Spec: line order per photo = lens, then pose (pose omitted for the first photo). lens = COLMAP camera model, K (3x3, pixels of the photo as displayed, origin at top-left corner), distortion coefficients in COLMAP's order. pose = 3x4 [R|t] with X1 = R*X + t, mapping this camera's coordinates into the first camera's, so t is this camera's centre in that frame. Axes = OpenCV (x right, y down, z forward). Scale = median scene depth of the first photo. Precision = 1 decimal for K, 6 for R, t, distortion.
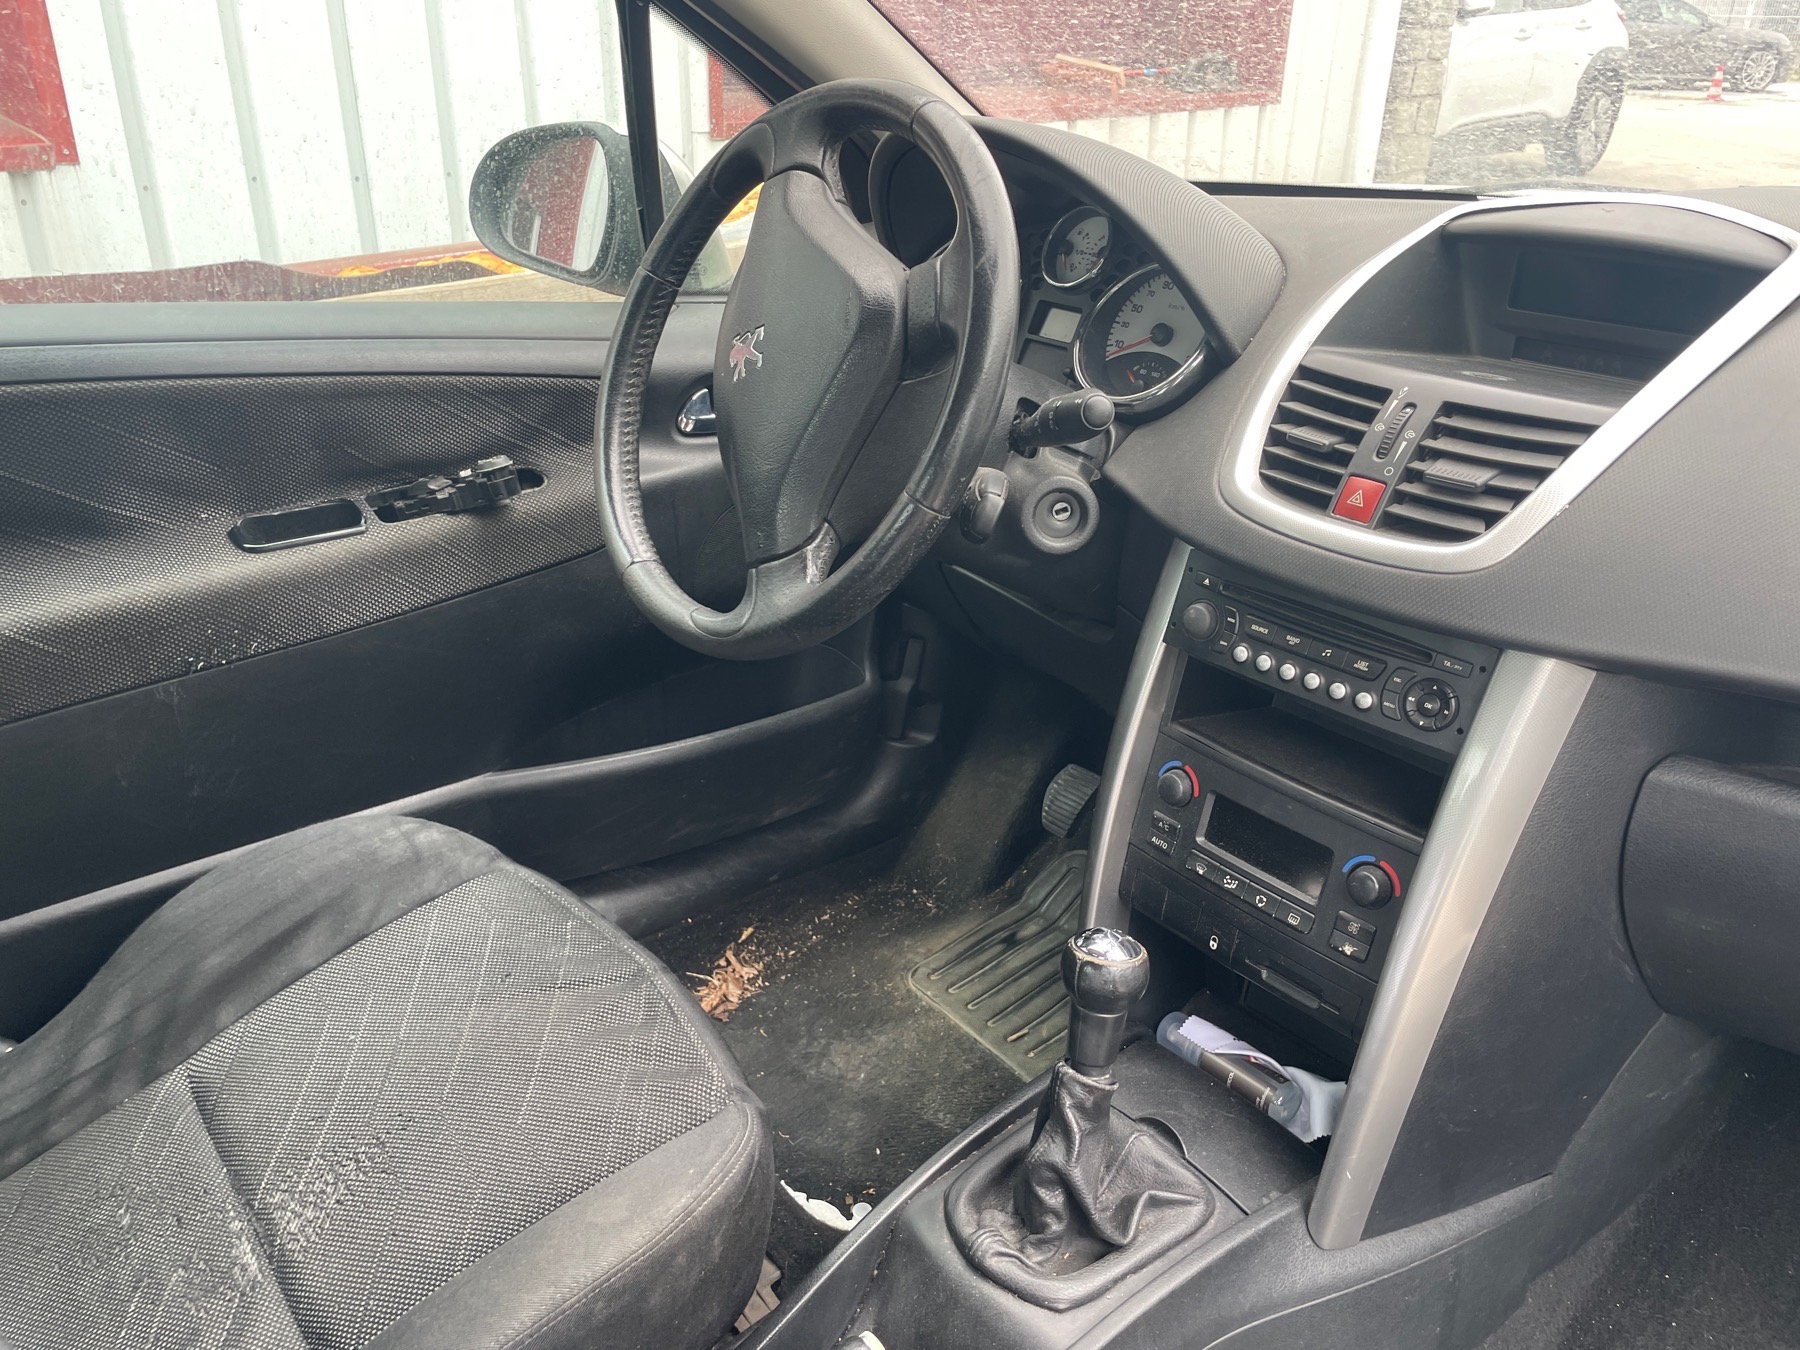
lens RADIAL K [[1359.5, 0, 899.4], [0, 1359.5, 678.3], [0, 0, 1]] dist [0.072859, -0.097346]
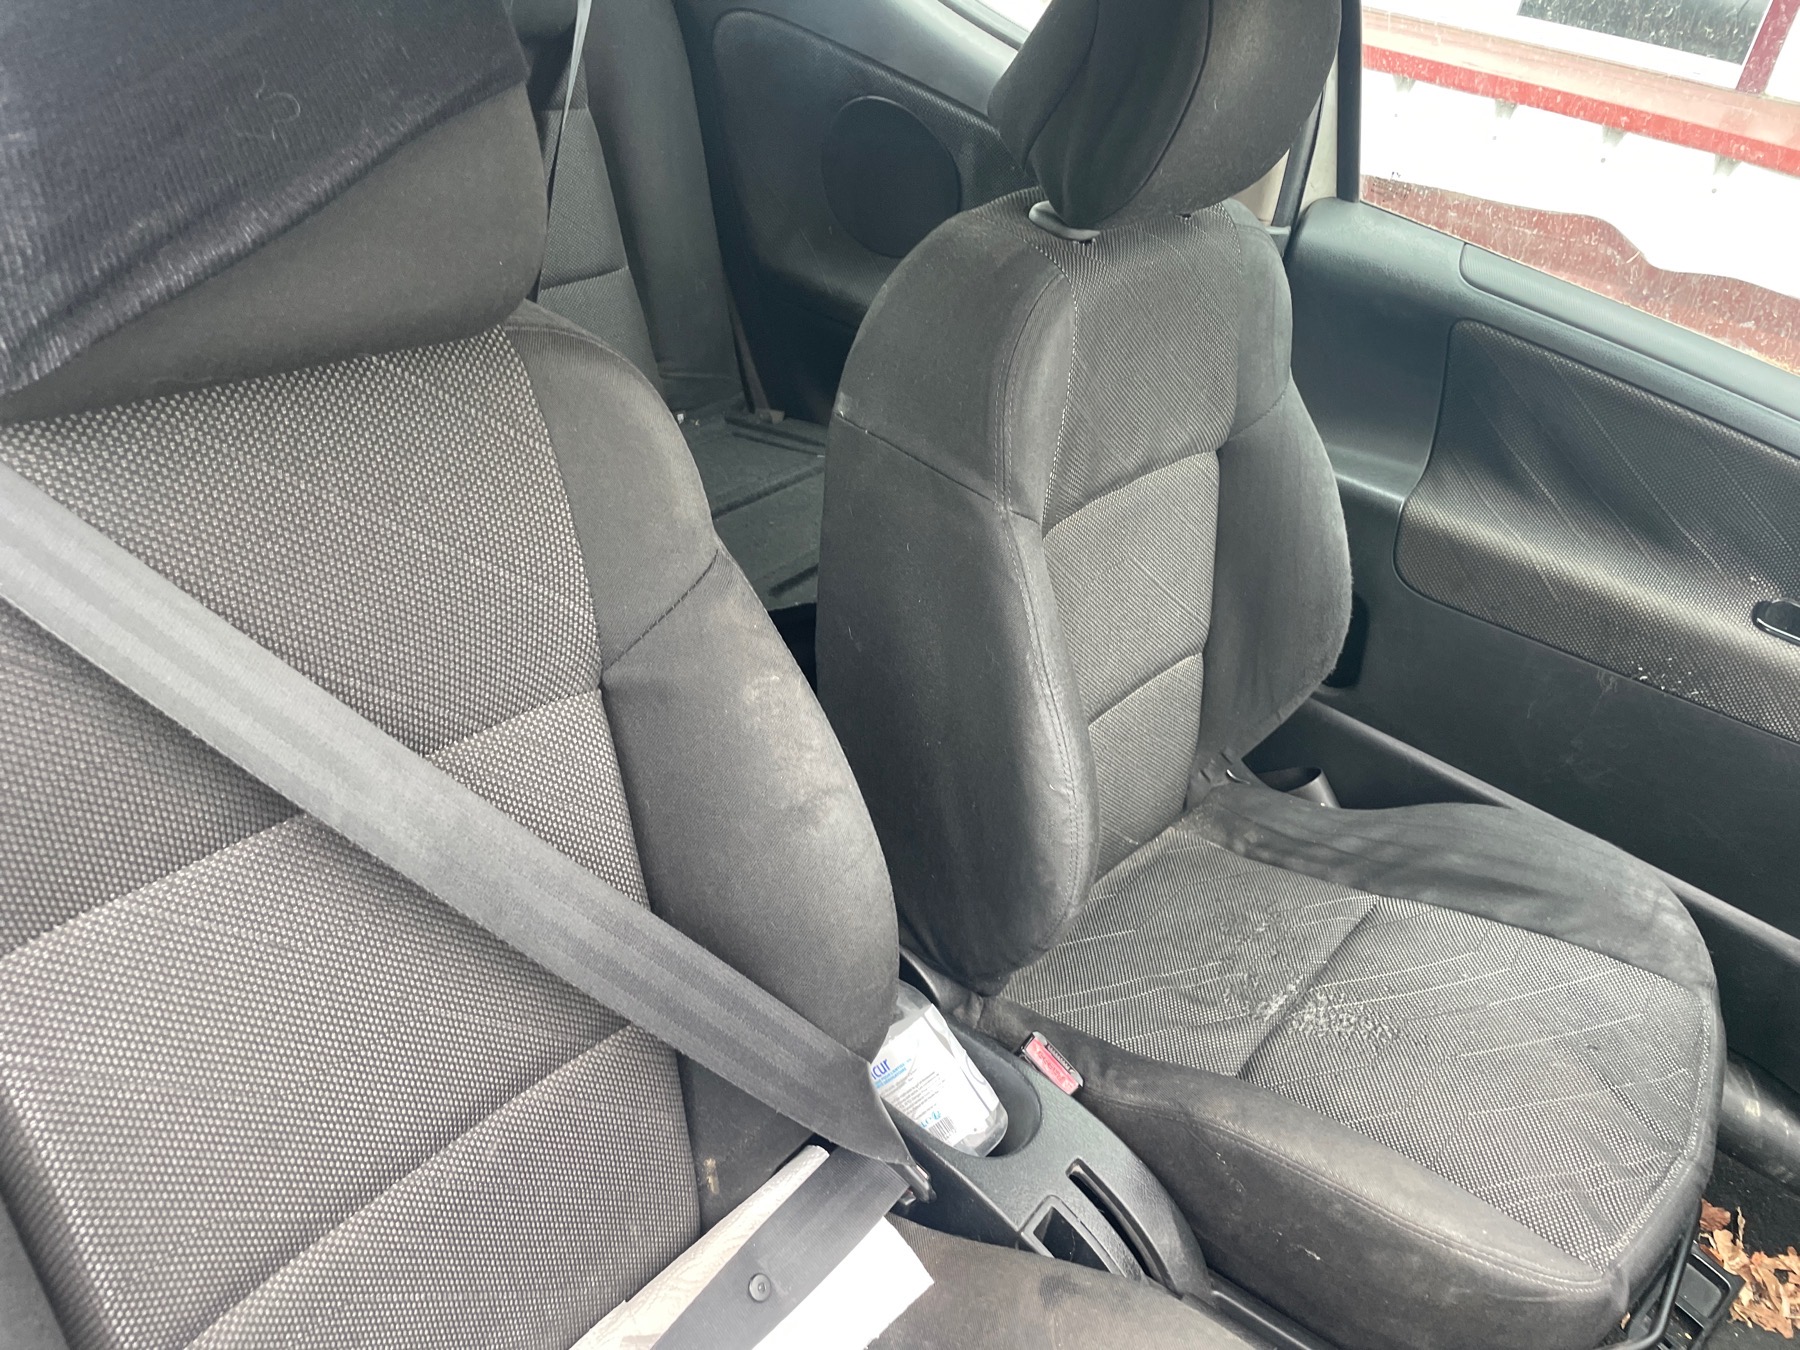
lens RADIAL K [[1379.8, 0, 876.5], [0, 1379.8, 646.5], [0, 0, 1]] dist [0.067021, -0.081767]
pose [[0.214451, 0.530228, -0.820286, 0.315424], [-0.550846, 0.759180, 0.346719, -0.086648], [0.806585, 0.377497, 0.454880, -0.054184]]
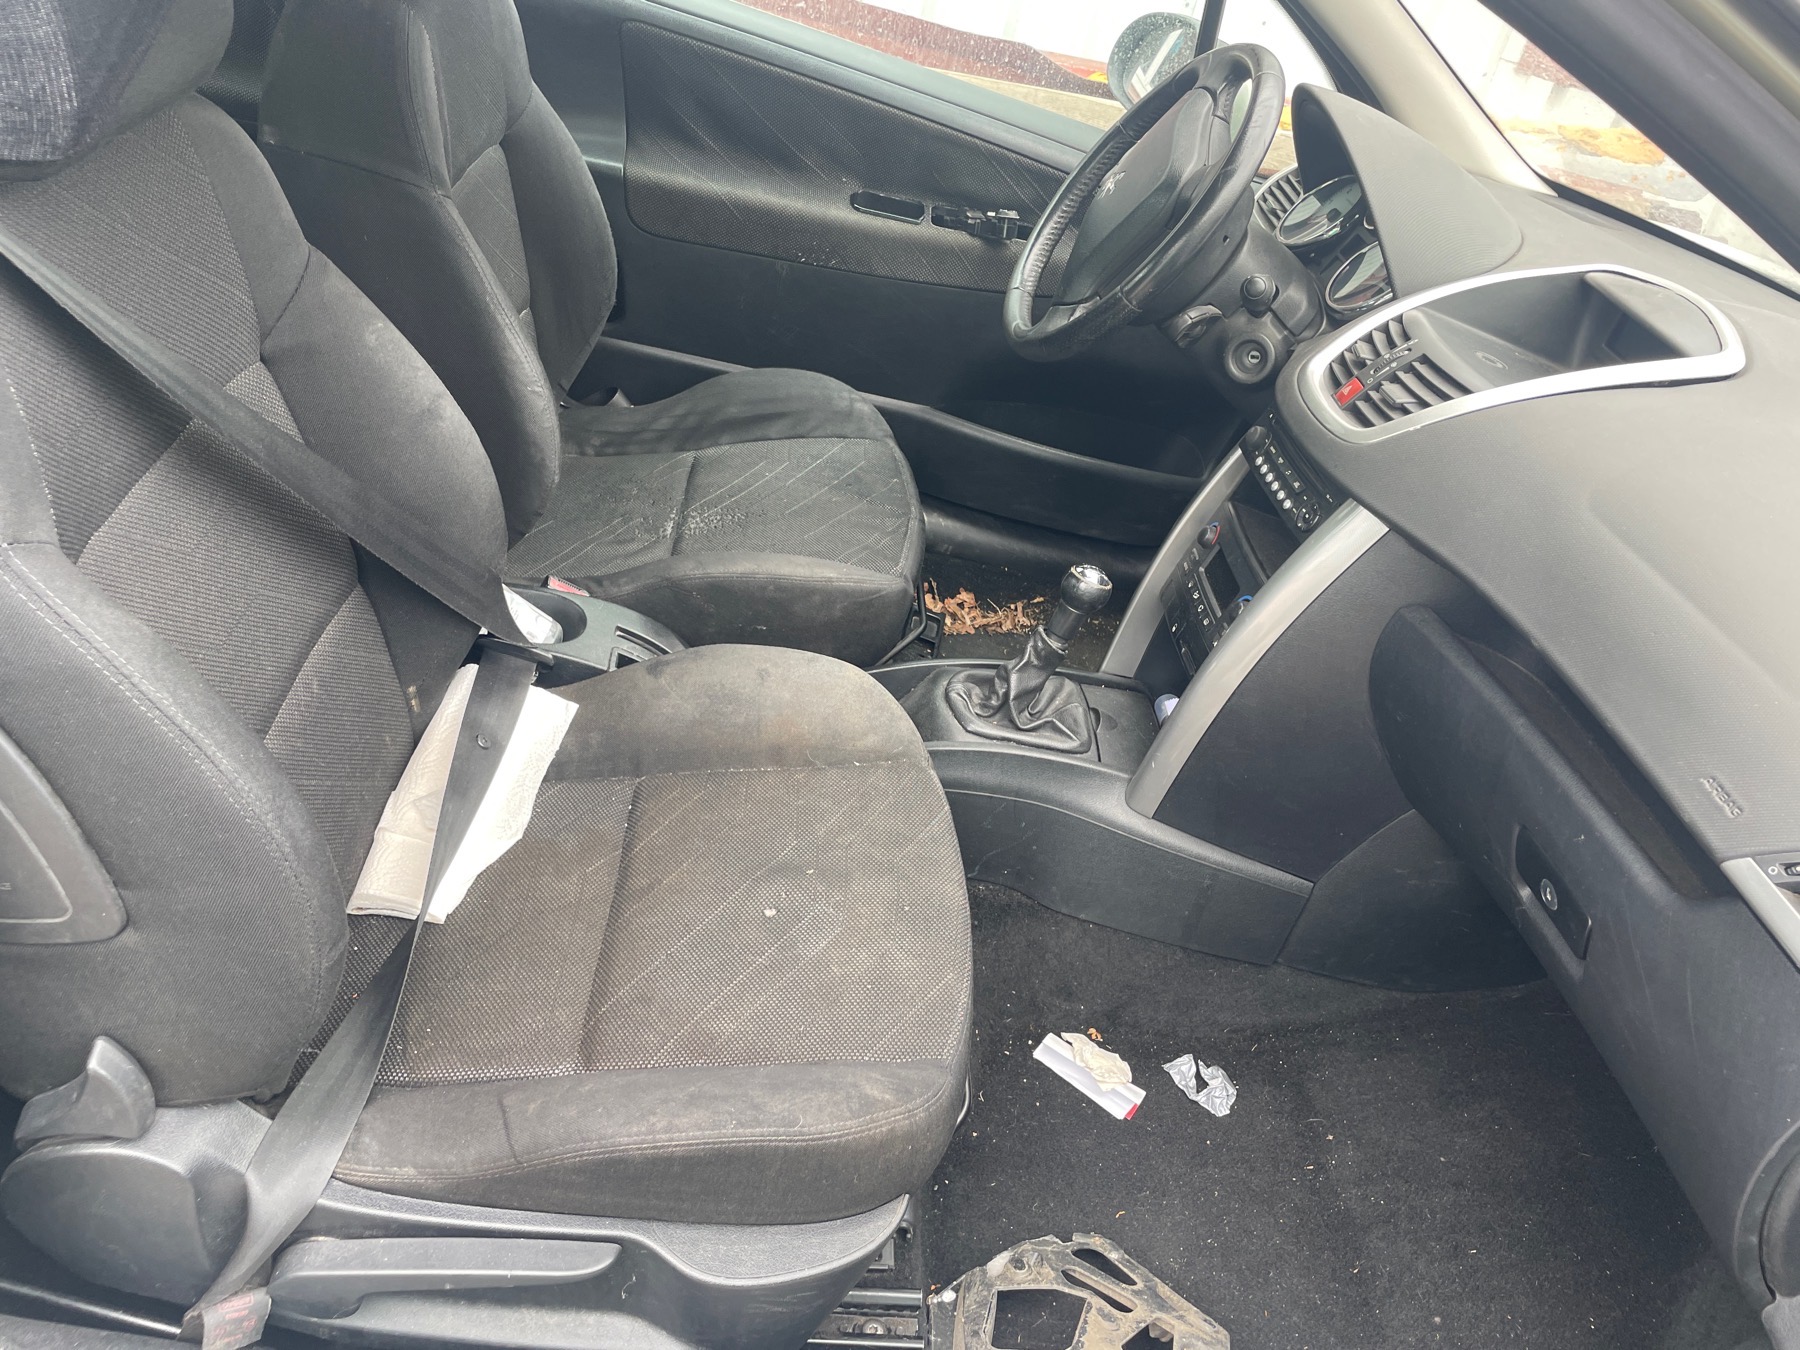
lens RADIAL K [[1378.9, 0, 898.1], [0, 1378.9, 668.7], [0, 0, 1]] dist [0.067639, -0.095313]
pose [[0.778908, 0.481480, -0.401846, 0.578317], [-0.445114, 0.875816, 0.186601, 0.067245], [0.441787, 0.033522, 0.896493, -0.536095]]
